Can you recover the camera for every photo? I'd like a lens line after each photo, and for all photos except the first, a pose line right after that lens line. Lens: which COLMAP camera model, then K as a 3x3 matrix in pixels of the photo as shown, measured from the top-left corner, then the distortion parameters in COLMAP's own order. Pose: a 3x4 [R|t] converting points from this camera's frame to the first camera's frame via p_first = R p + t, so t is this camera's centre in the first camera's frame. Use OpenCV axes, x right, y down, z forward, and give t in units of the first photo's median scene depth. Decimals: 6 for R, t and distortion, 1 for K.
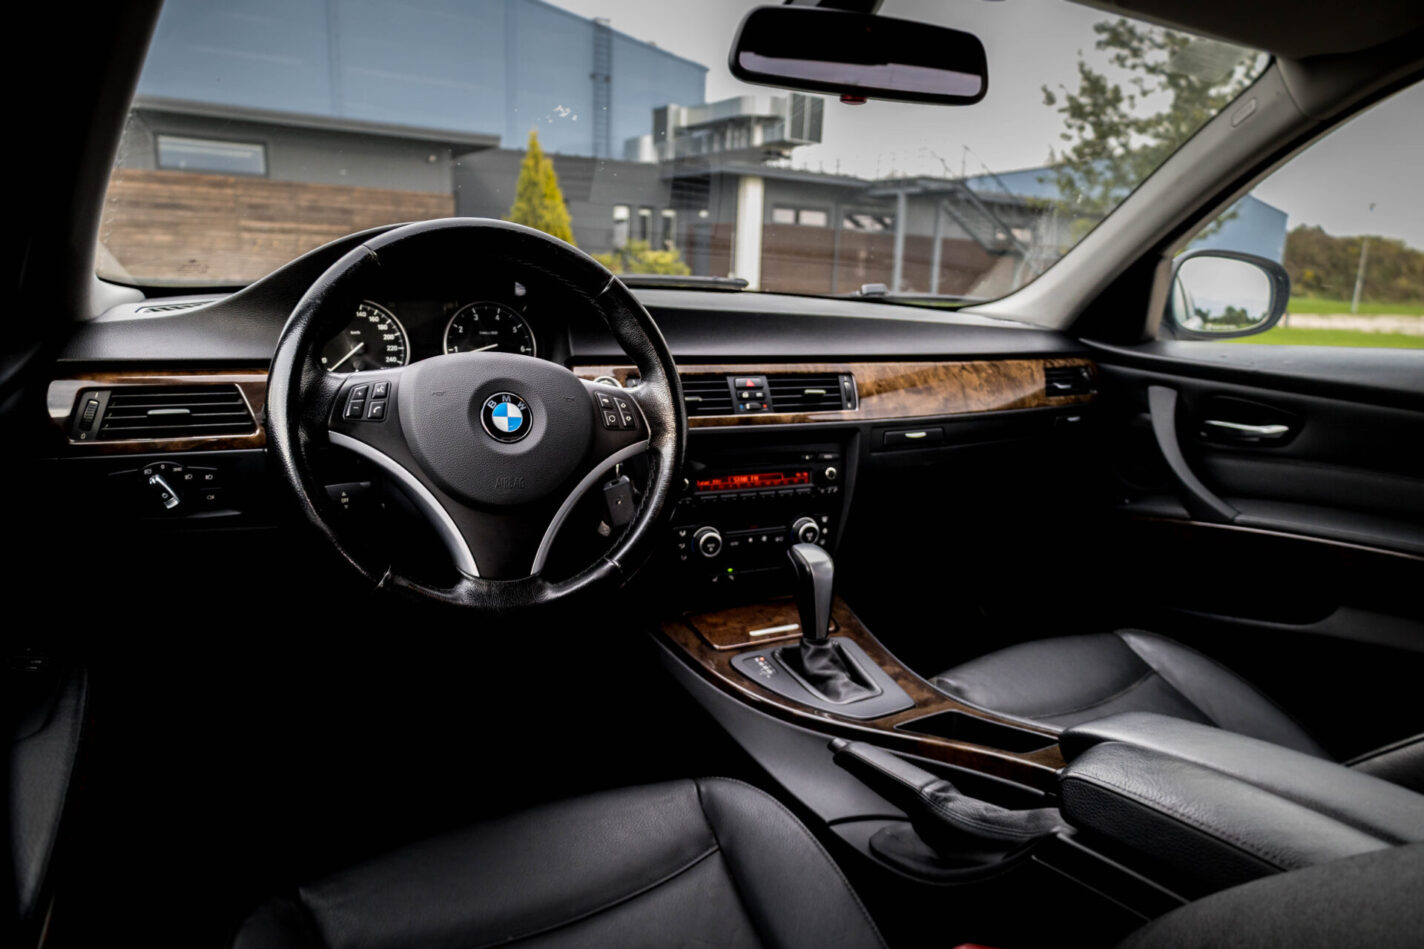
lens RADIAL K [[947.1, 0, 730.9], [0, 947.1, 471.8], [0, 0, 1]] dist [-0.002498, 0.008265]
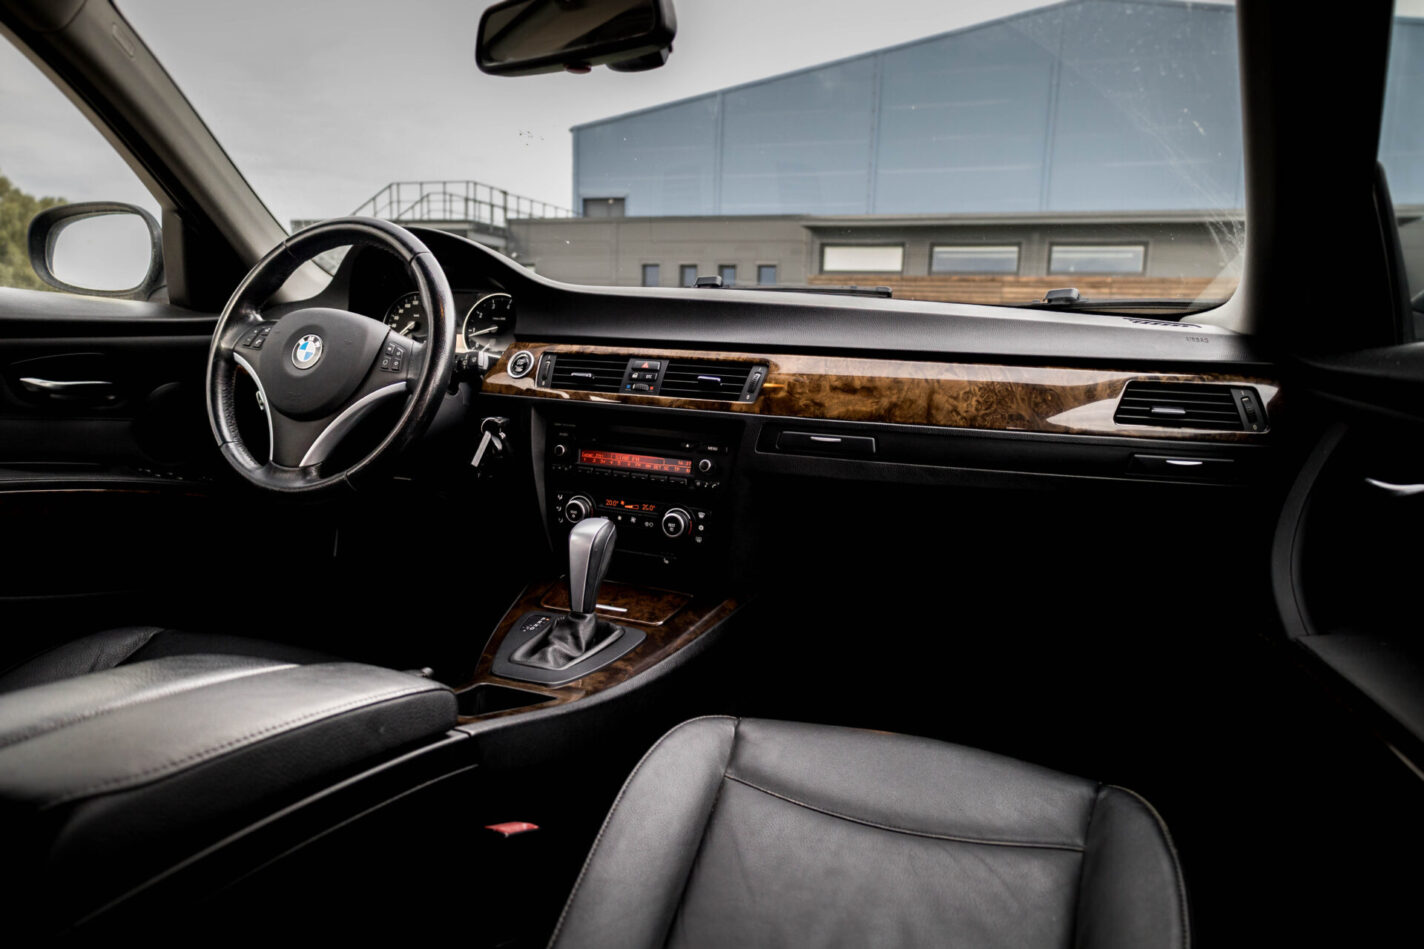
lens RADIAL K [[947.1, 0, 719.6], [0, 947.1, 482.6], [0, 0, 1]] dist [-0.002498, 0.008265]
pose [[0.603203, 0.103884, -0.790793, 0.888380], [-0.178265, 0.983960, -0.006718, 0.022751], [0.777411, 0.145023, 0.612046, 0.463052]]
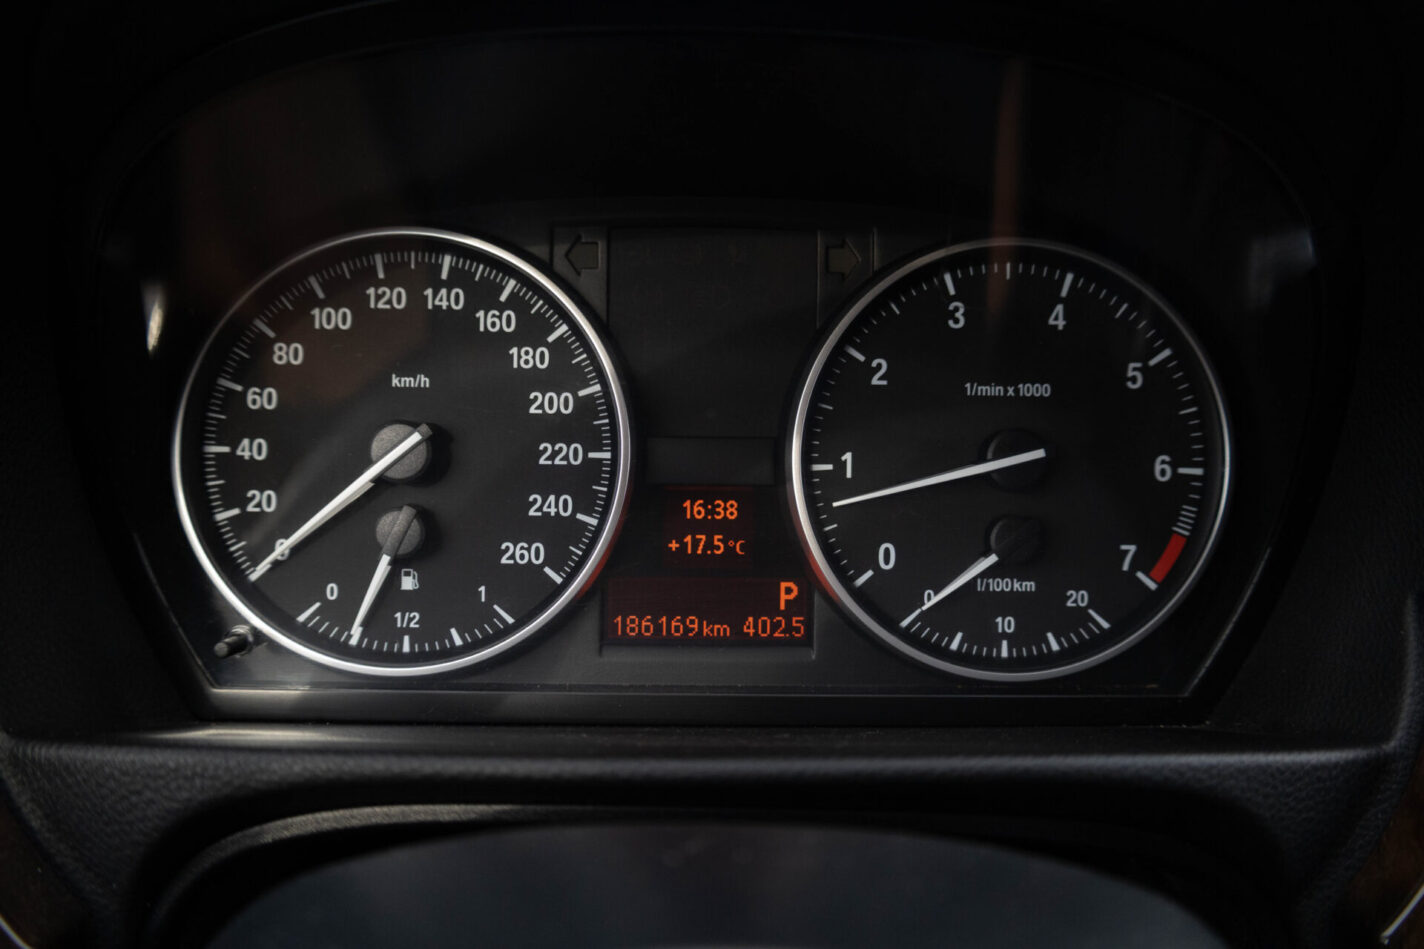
lens RADIAL K [[1101.5, 0, 710.7], [0, 1101.5, 471.8], [0, 0, 1]] dist [-0.011370, -0.001238]
pose [[0.861176, 0.105610, -0.497215, -0.178237], [-0.088709, 0.994393, 0.057568, -0.129284], [0.500507, -0.005468, 0.865715, 0.711511]]
